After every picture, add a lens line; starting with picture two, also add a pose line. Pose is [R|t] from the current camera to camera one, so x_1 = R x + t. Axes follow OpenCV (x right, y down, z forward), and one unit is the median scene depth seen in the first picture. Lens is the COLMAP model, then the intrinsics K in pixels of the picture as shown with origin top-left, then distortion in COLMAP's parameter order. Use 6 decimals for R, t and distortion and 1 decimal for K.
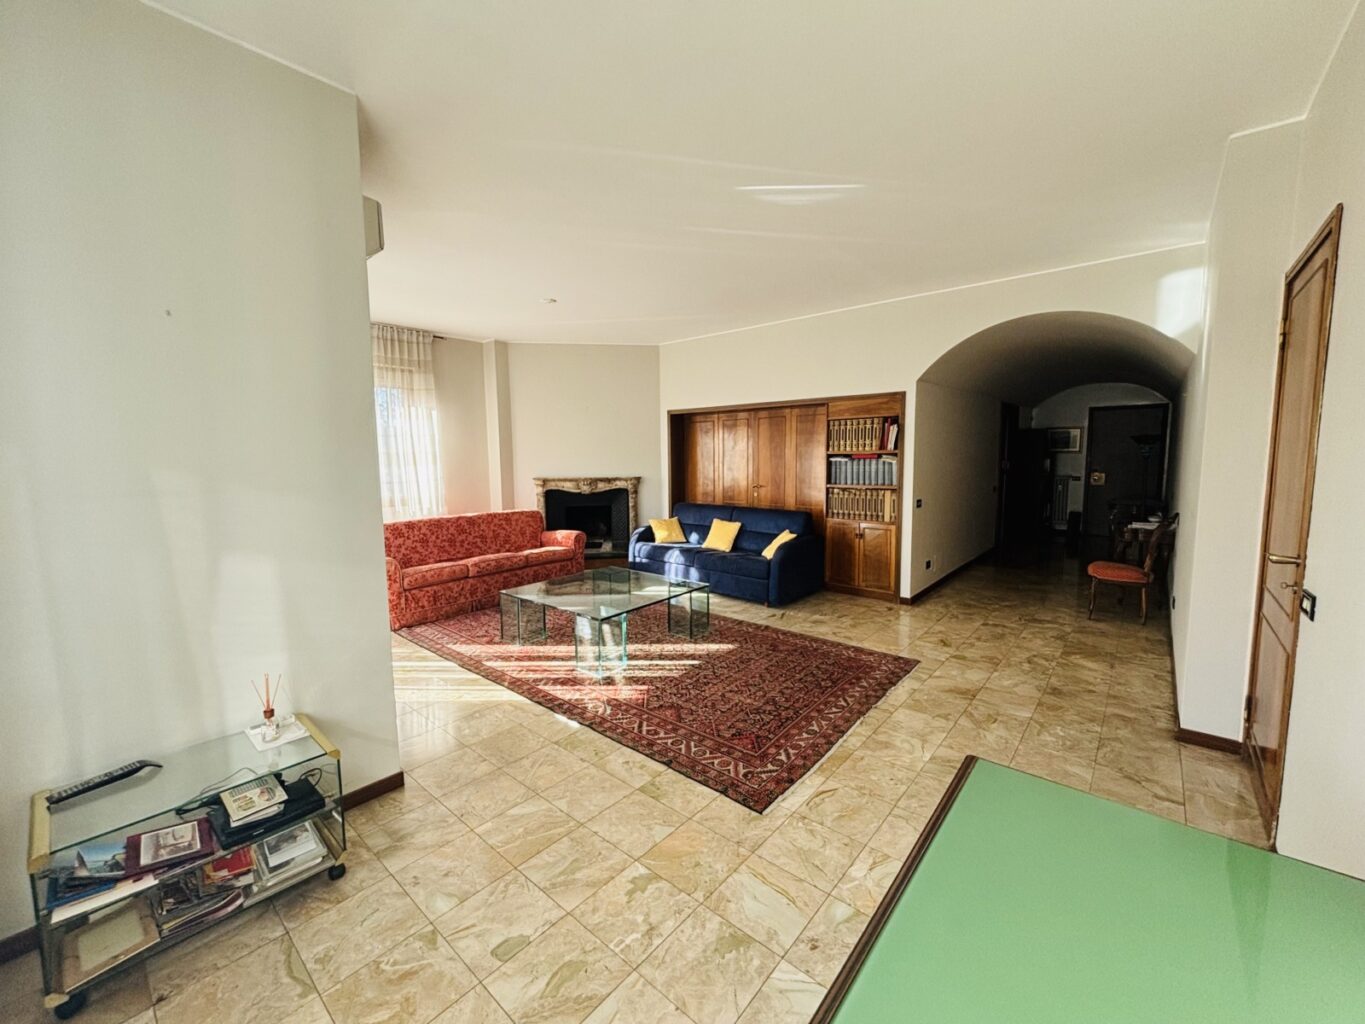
lens RADIAL K [[539.0, 0, 682.5], [0, 539.0, 512.0], [0, 0, 1]] dist [0.017741, -0.000106]
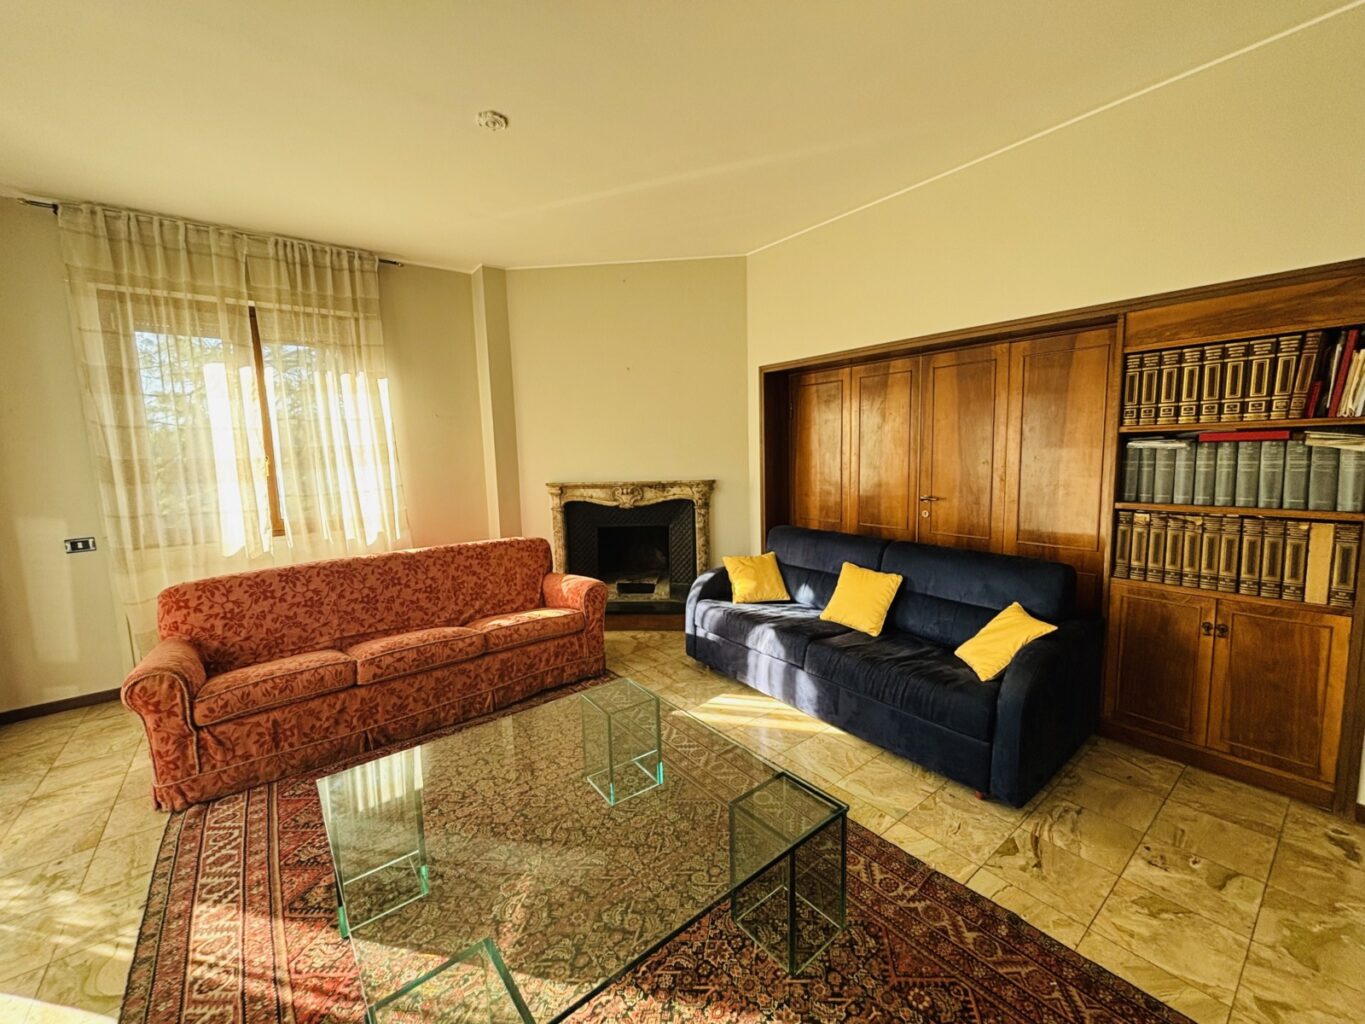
lens RADIAL K [[545.2, 0, 684.5], [0, 545.2, 509.9], [0, 0, 1]] dist [-0.001042, -0.000283]
pose [[0.980720, 0.005287, -0.195344, 0.010989], [-0.002817, 0.999913, 0.012919, -0.051170], [0.195396, -0.012120, 0.980650, 0.511307]]
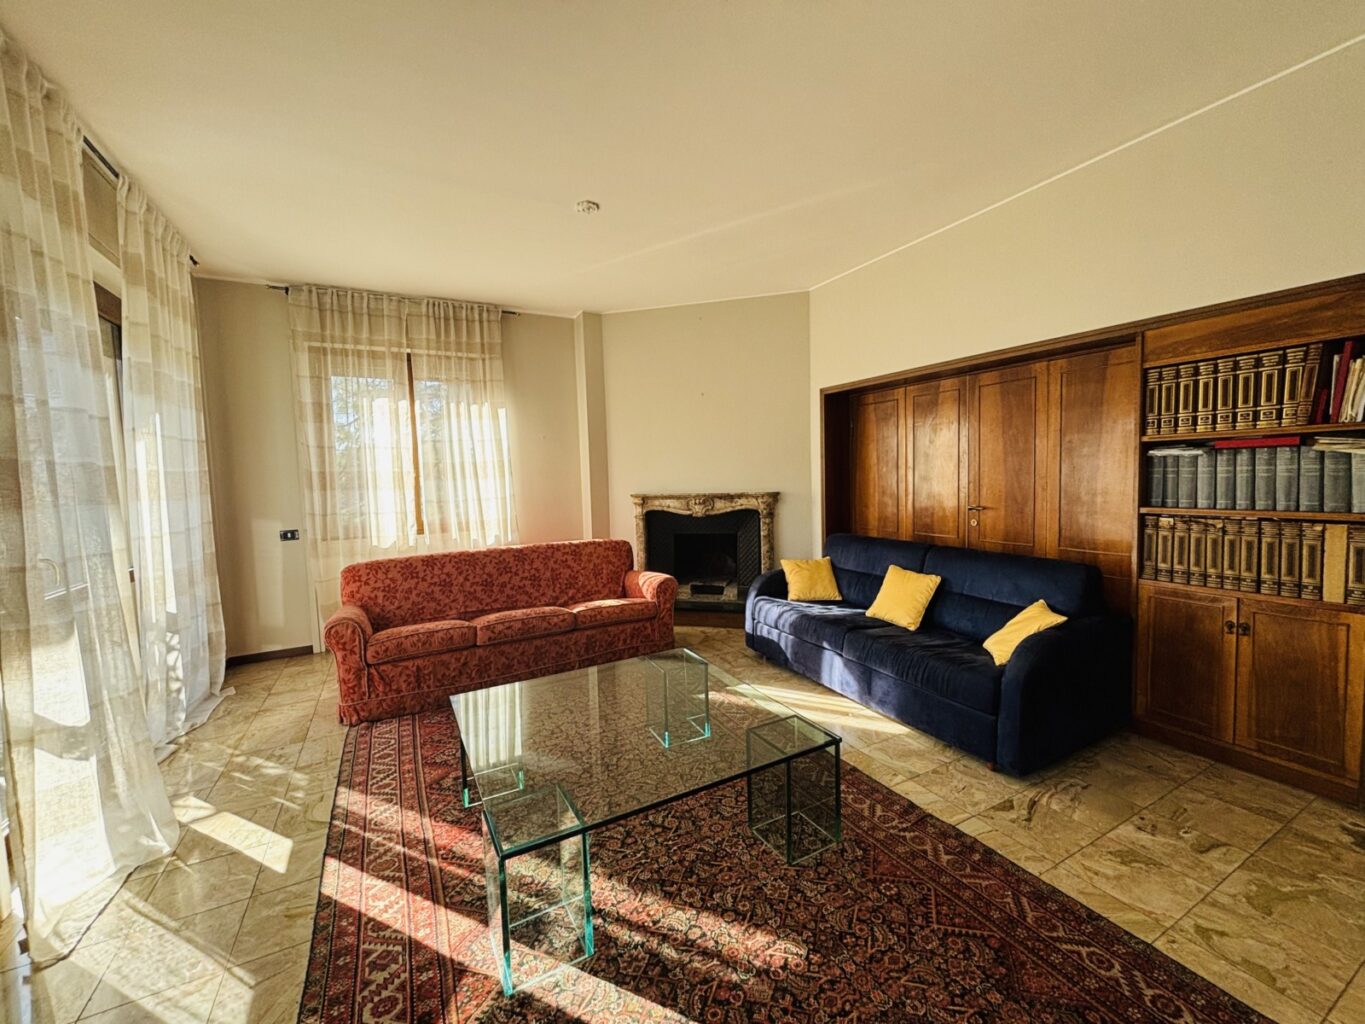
lens RADIAL K [[546.7, 0, 682.9], [0, 546.7, 509.5], [0, 0, 1]] dist [-0.001581, -0.000052]
pose [[0.931504, 0.007468, -0.363654, 0.073503], [-0.018960, 0.999427, -0.028042, -0.029368], [0.363236, 0.033016, 0.931112, 0.430646]]
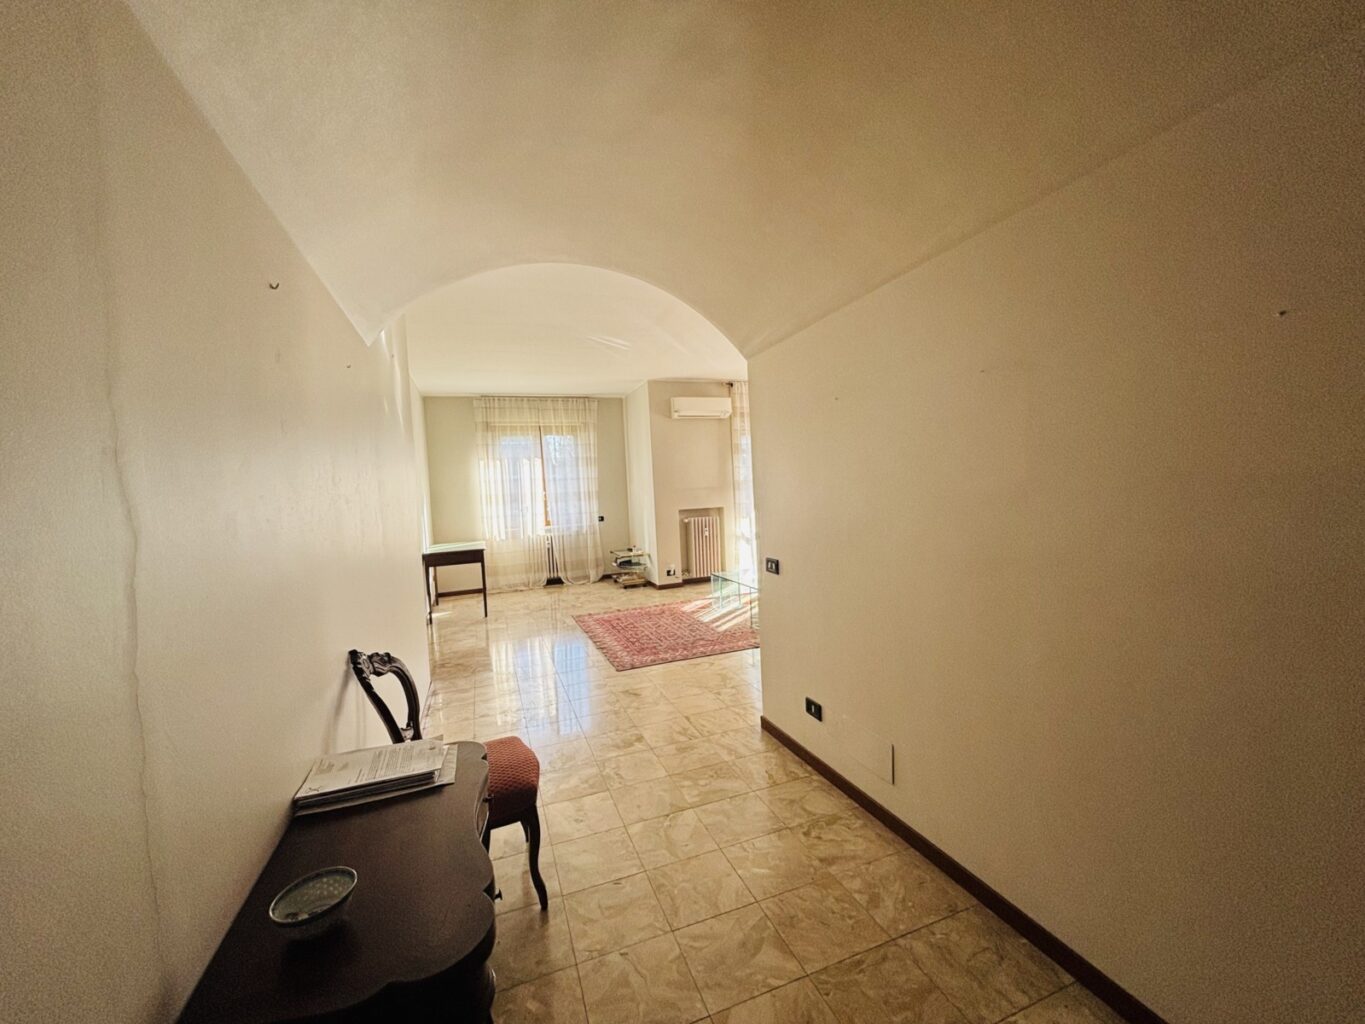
lens RADIAL K [[547.6, 0, 682.5], [0, 547.6, 512.0], [0, 0, 1]] dist [0.030817, -0.000067]
pose [[-0.478059, 0.077450, -0.874906, 0.934015], [-0.037634, 0.993384, 0.108502, -0.124458], [0.877521, 0.084796, -0.471981, 1.130077]]
